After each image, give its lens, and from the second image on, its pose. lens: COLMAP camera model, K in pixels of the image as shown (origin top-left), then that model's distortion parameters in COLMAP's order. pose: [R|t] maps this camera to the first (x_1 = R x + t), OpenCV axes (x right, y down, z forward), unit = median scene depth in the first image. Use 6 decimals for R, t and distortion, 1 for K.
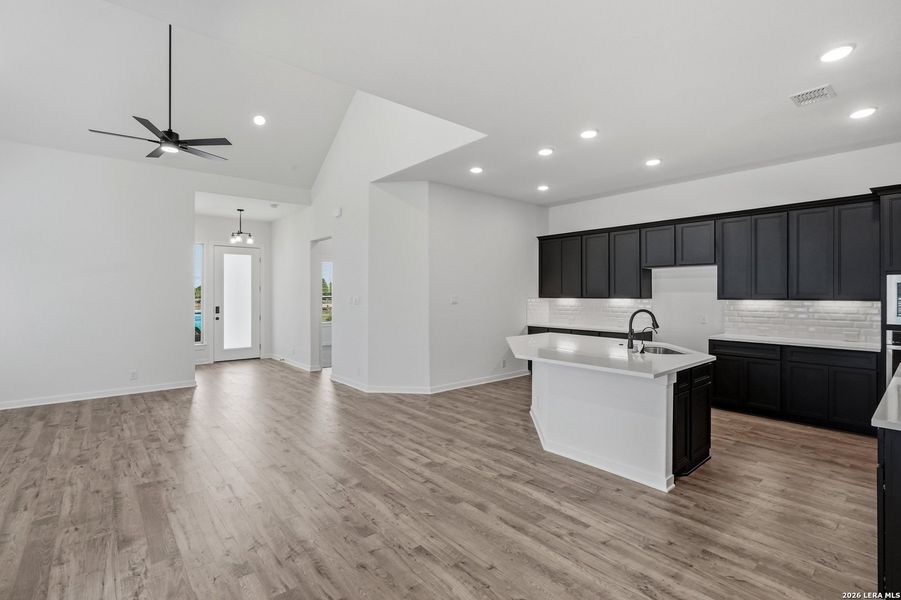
lens RADIAL K [[414.4, 0, 452.5], [0, 414.4, 293.7], [0, 0, 1]] dist [-0.007385, 0.003408]
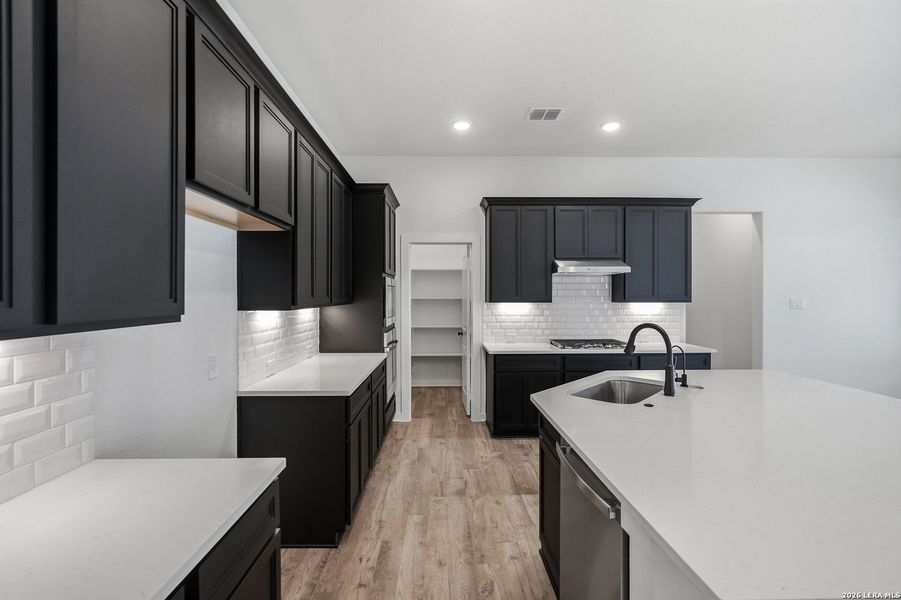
lens RADIAL K [[414.4, 0, 453.9], [0, 414.4, 292.5], [0, 0, 1]] dist [-0.007385, 0.003408]
pose [[-0.773465, 0.000400, 0.633839, 0.293286], [-0.001107, 0.999997, -0.001982, -0.005600], [-0.633838, -0.002235, -0.773463, 1.588726]]
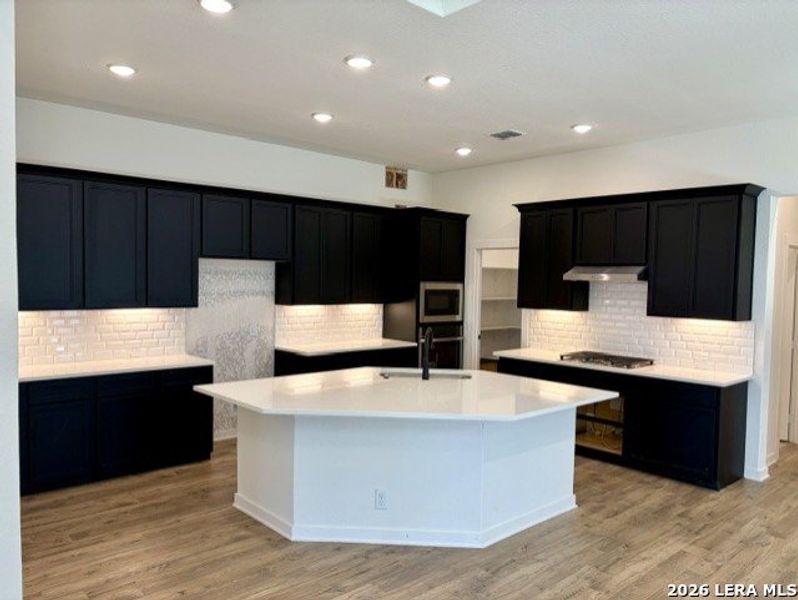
lens RADIAL K [[603.7, 0, 397.7], [0, 603.7, 298.4], [0, 0, 1]] dist [0.054864, -0.050669]
pose [[-0.029955, -0.038257, 0.998819, -0.687387], [-0.020179, 0.999087, 0.037662, -0.060935], [-0.999348, -0.019027, -0.030699, 1.072283]]
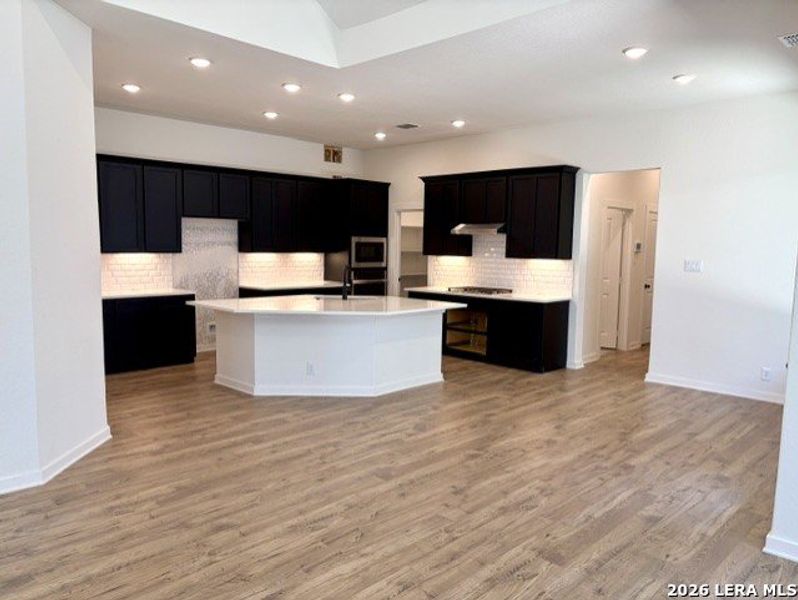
lens RADIAL K [[603.7, 0, 392.0], [0, 603.7, 301.0], [0, 0, 1]] dist [0.054864, -0.050669]
pose [[-0.081457, -0.100480, 0.991599, -1.215038], [-0.017056, 0.994900, 0.099413, -0.030617], [-0.996531, -0.008815, -0.082755, 0.990816]]
